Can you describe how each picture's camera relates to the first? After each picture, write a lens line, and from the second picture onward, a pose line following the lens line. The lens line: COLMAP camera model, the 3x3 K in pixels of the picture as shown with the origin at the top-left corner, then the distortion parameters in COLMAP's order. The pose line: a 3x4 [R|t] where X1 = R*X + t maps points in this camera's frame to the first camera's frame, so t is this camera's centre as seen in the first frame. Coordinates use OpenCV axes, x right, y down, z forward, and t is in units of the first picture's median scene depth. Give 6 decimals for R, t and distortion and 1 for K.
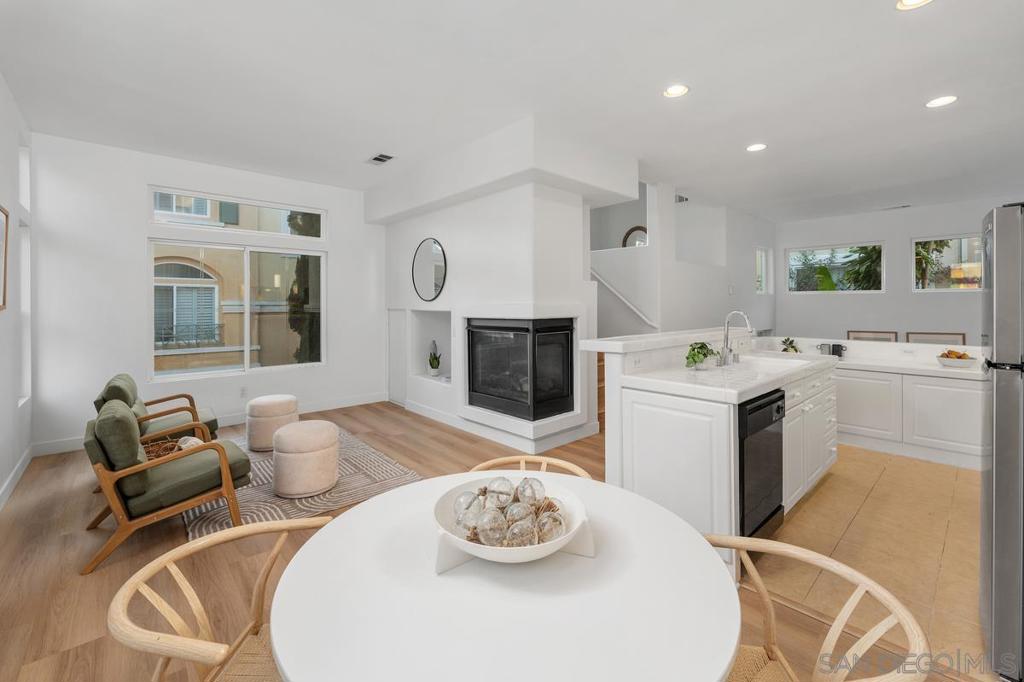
lens RADIAL K [[434.6, 0, 515.1], [0, 434.6, 303.9], [0, 0, 1]] dist [-0.000936, -0.000004]
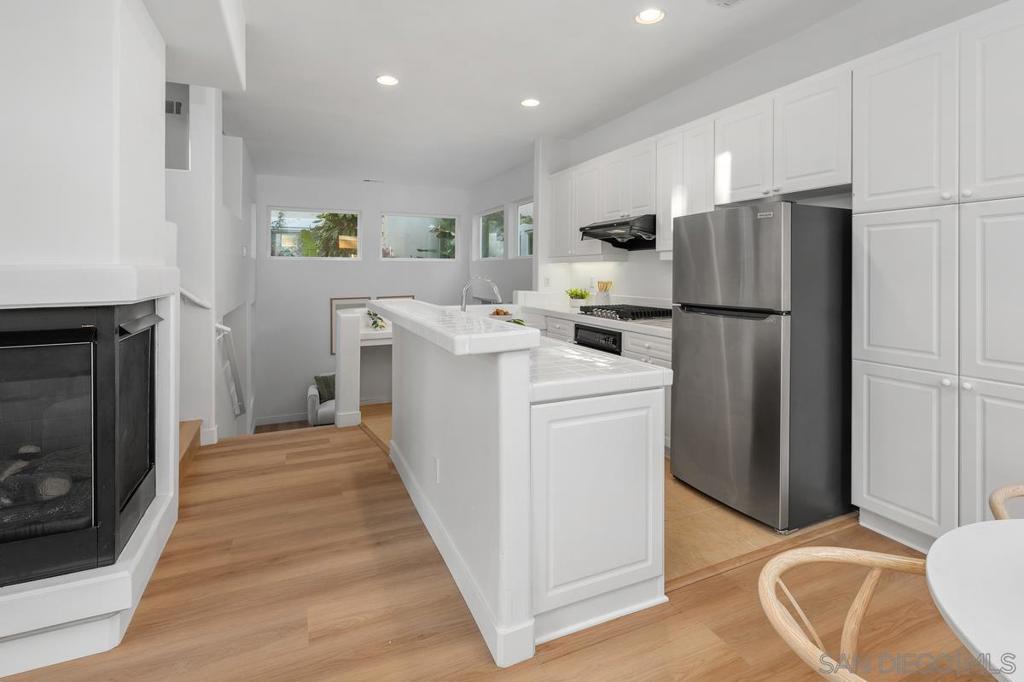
lens RADIAL K [[486.5, 0, 511.4], [0, 486.5, 272.9], [0, 0, 1]] dist [-0.000020, -0.000135]
pose [[0.310232, -0.002130, 0.950659, -0.145599], [-0.001460, 0.999995, 0.002717, 0.001273], [-0.950660, -0.002231, 0.310227, 0.282353]]
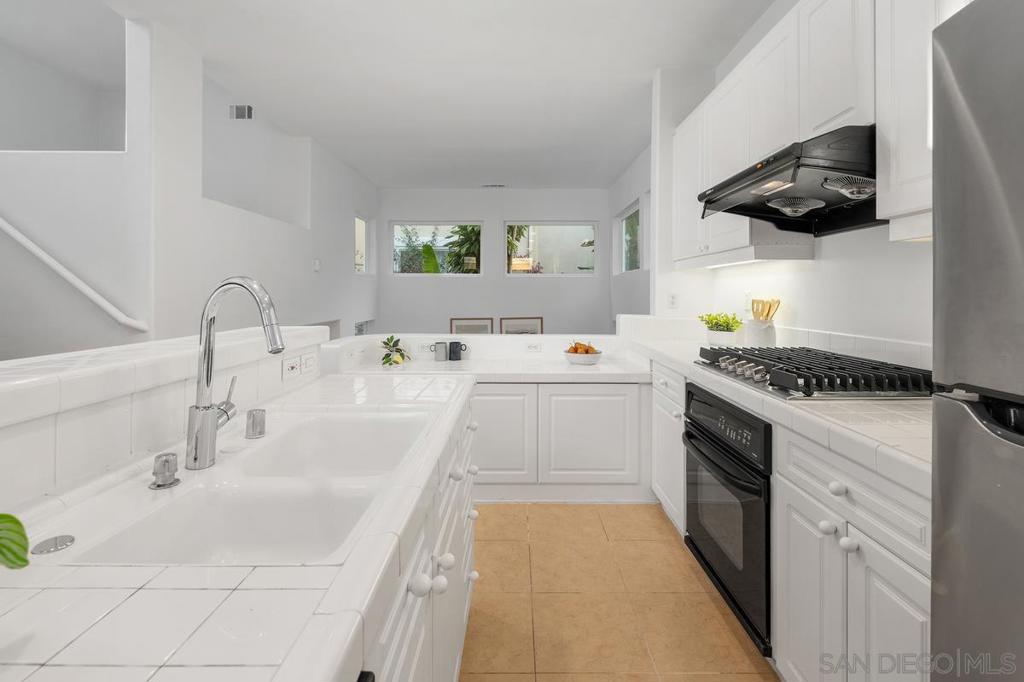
lens RADIAL K [[452.7, 0, 514.9], [0, 452.7, 286.2], [0, 0, 1]] dist [-0.002206, -0.000270]
pose [[0.678177, 0.013722, 0.734770, 0.176657], [-0.002979, 0.999869, -0.015923, 0.010414], [-0.734893, 0.008610, 0.678129, 0.280497]]
